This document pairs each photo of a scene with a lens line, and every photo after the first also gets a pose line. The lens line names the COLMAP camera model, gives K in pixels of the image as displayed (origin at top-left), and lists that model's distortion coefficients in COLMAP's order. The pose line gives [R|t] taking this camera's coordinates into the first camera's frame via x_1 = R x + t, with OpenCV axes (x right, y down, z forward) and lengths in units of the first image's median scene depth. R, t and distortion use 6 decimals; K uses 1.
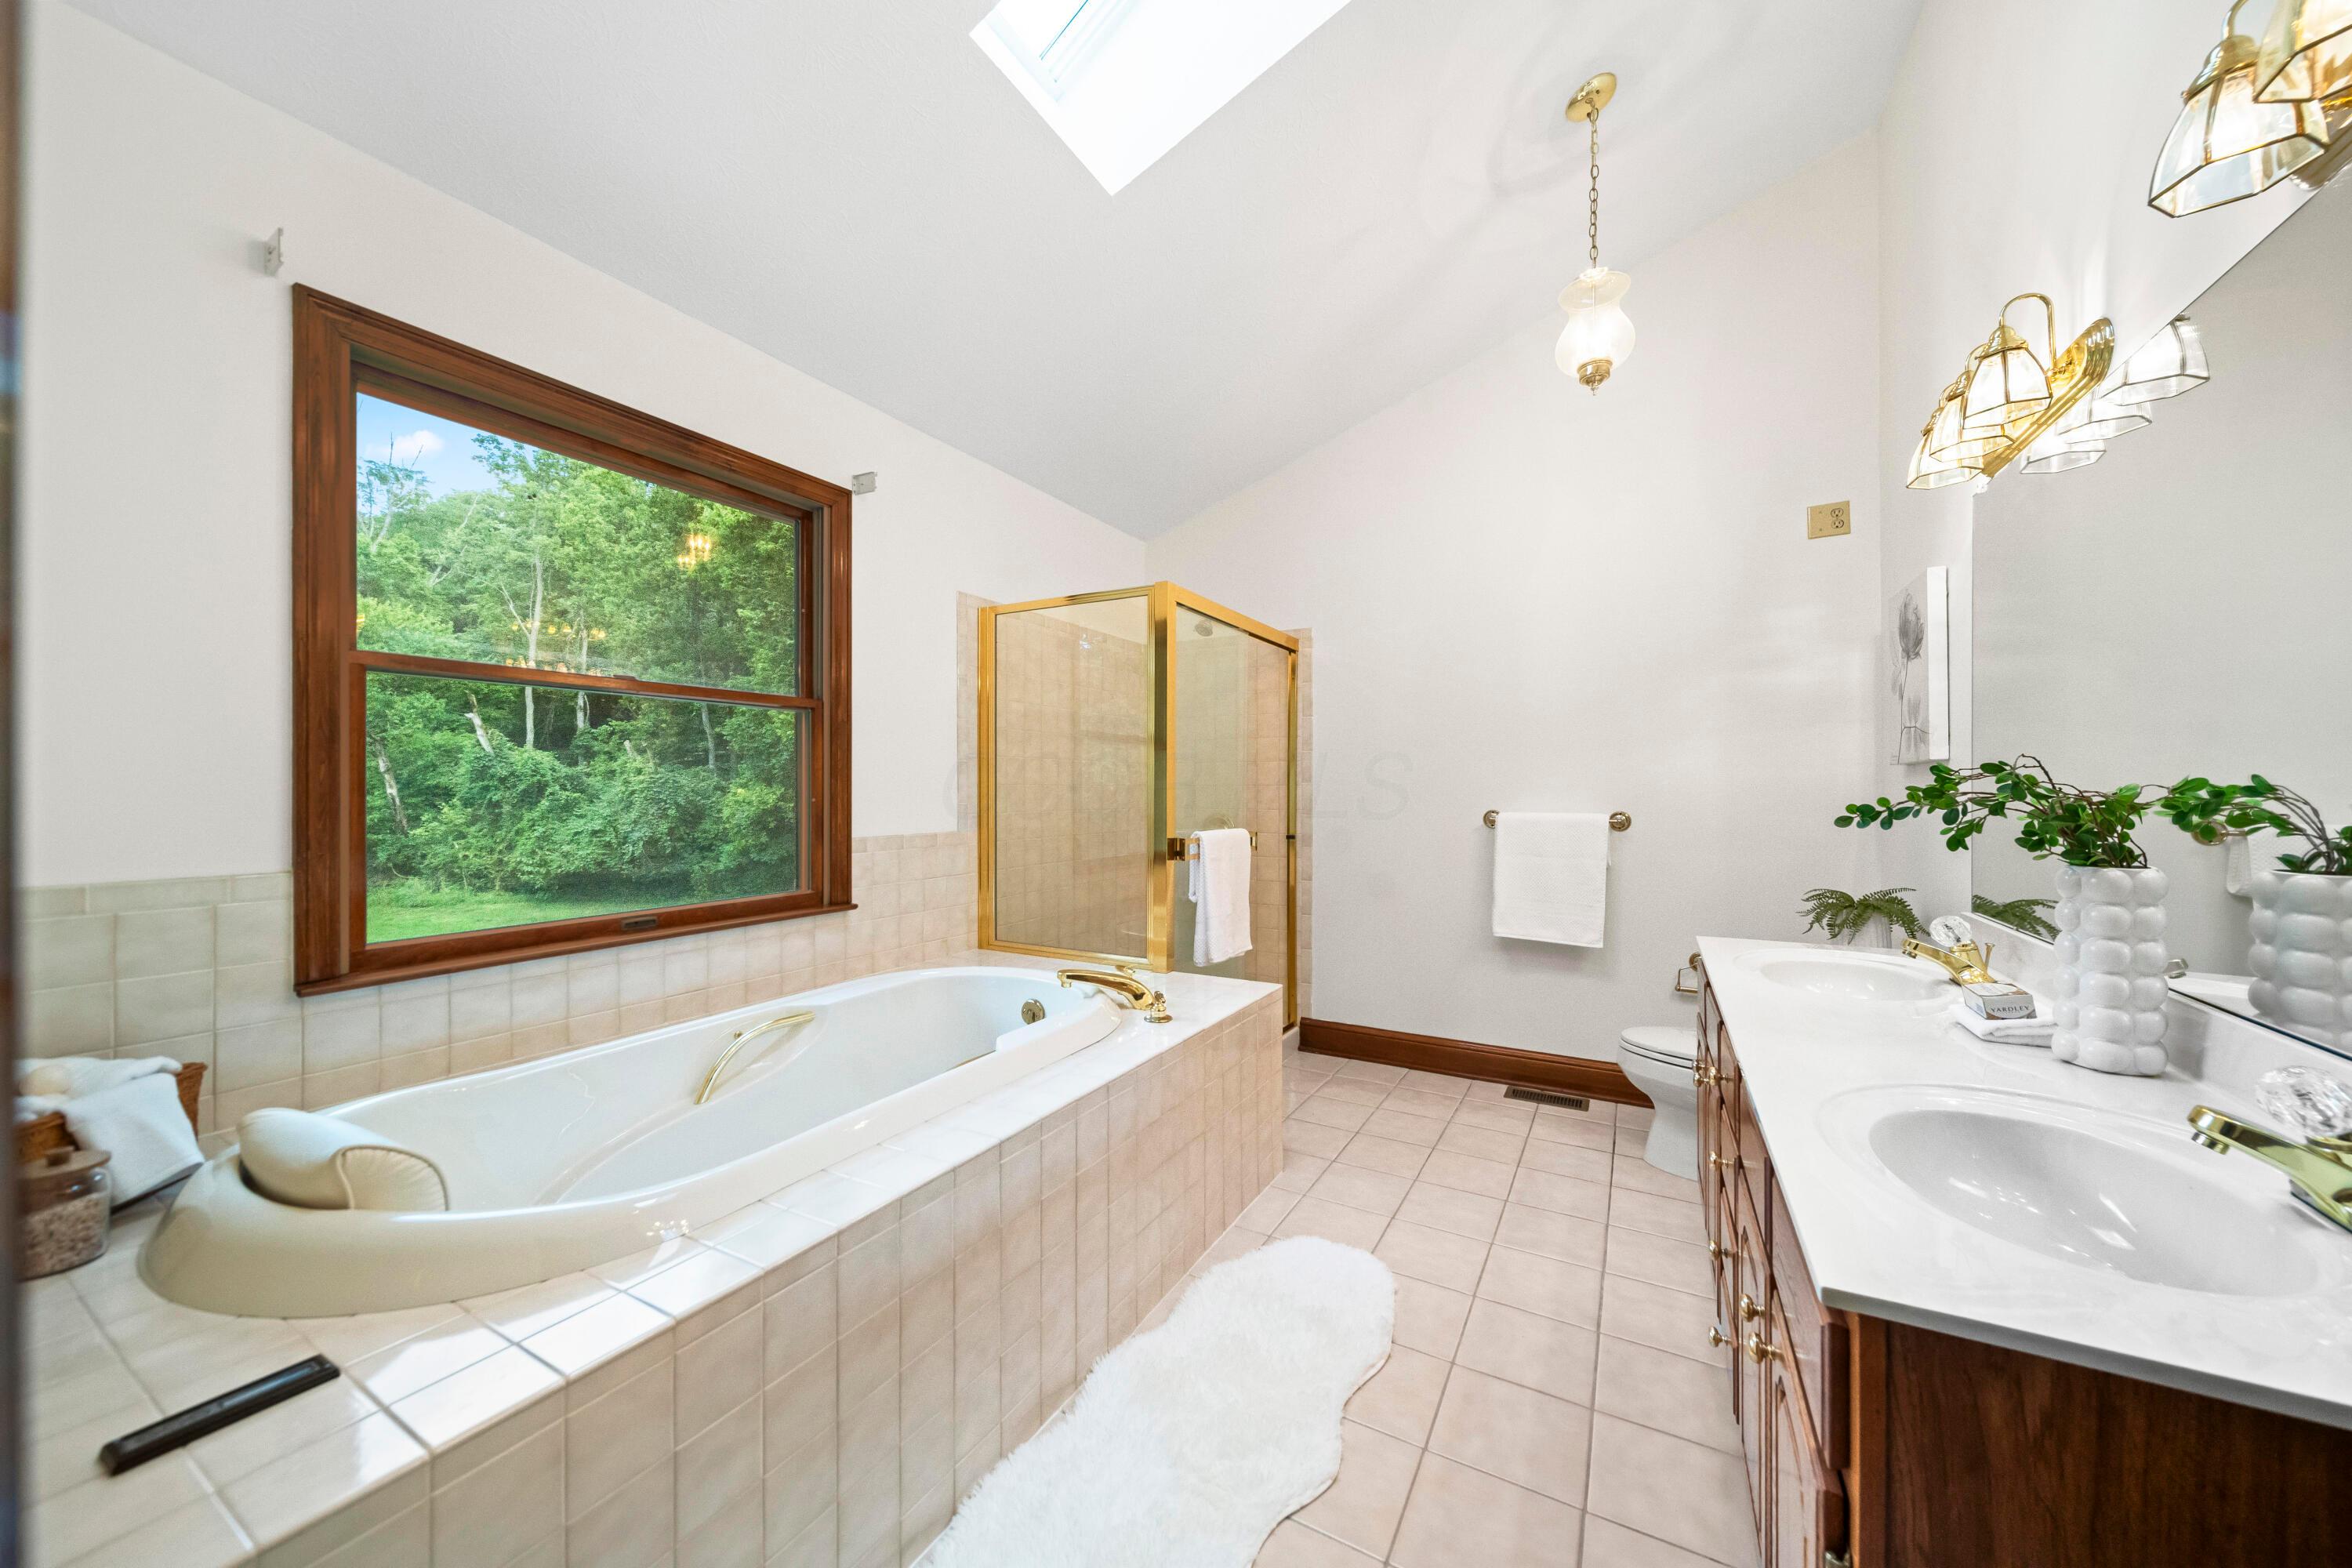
lens RADIAL K [[831.0, 0, 1168.1], [0, 831.0, 786.5], [0, 0, 1]] dist [-0.001253, -0.000136]
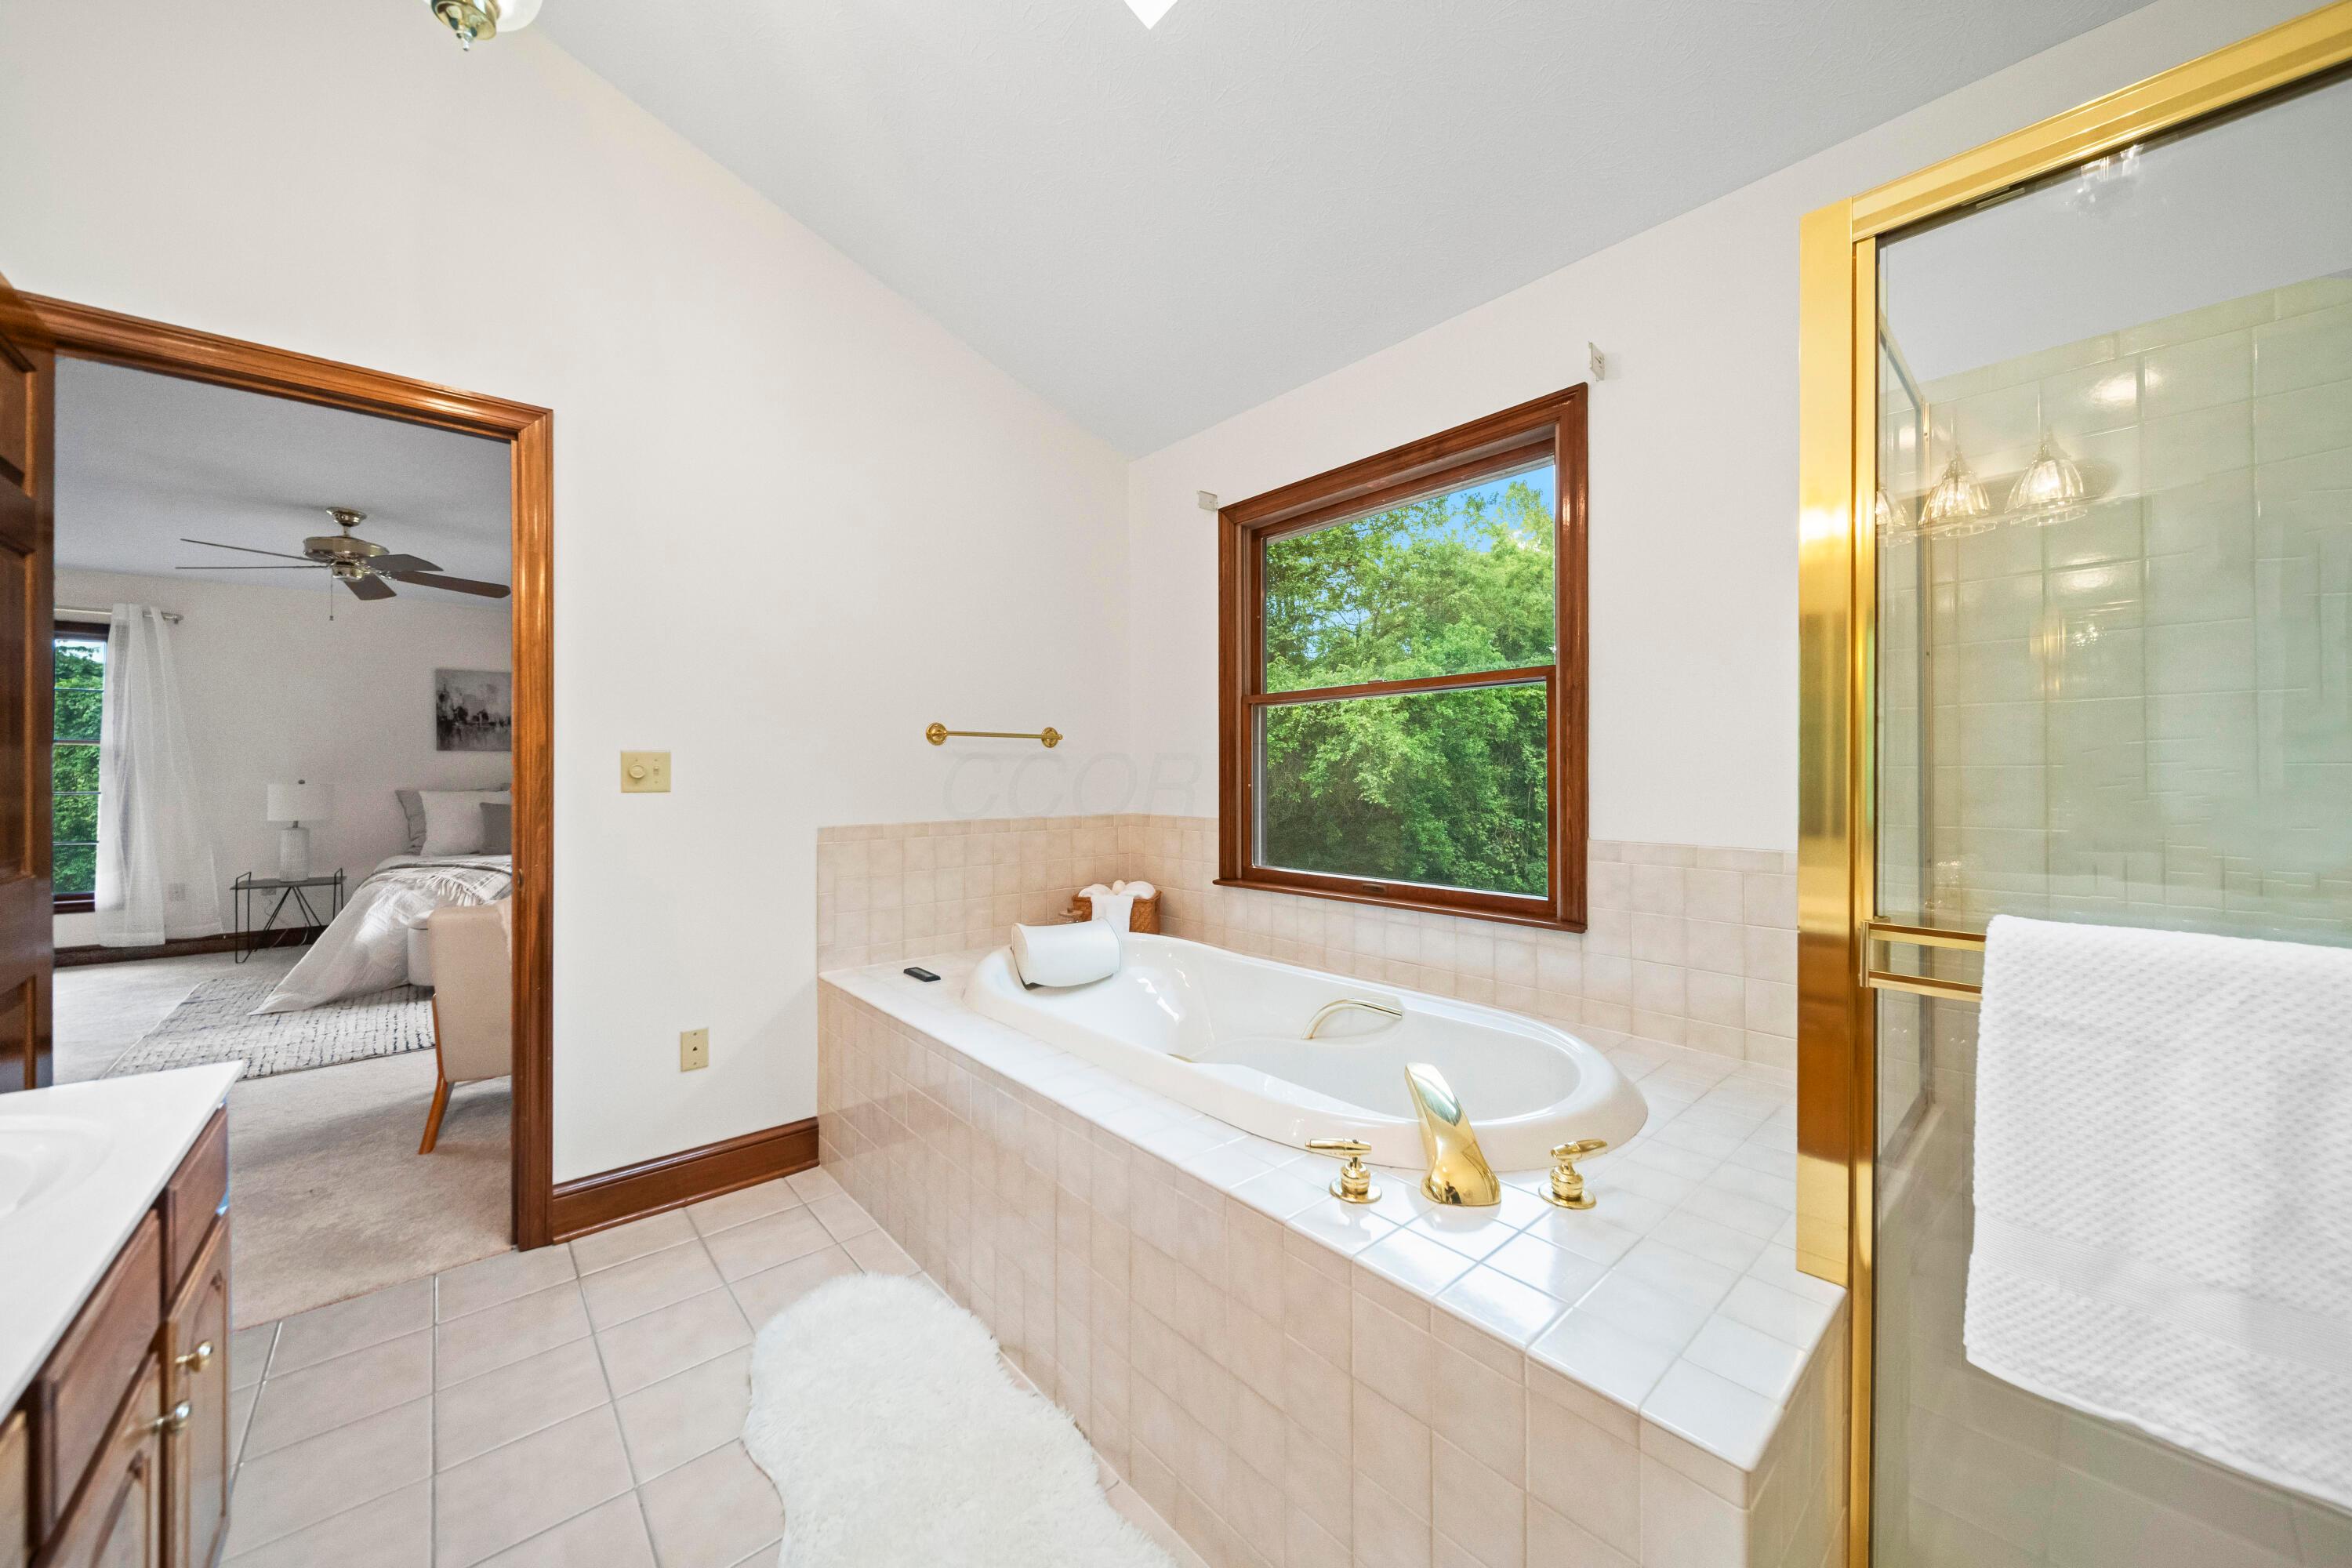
lens RADIAL K [[831.0, 0, 1172.1], [0, 831.0, 775.7], [0, 0, 1]] dist [-0.001253, -0.000136]
pose [[-0.326726, -0.000448, -0.945119, 0.581462], [0.002917, 0.999995, -0.001482, 0.004519], [0.945115, -0.003241, -0.326723, 1.126817]]
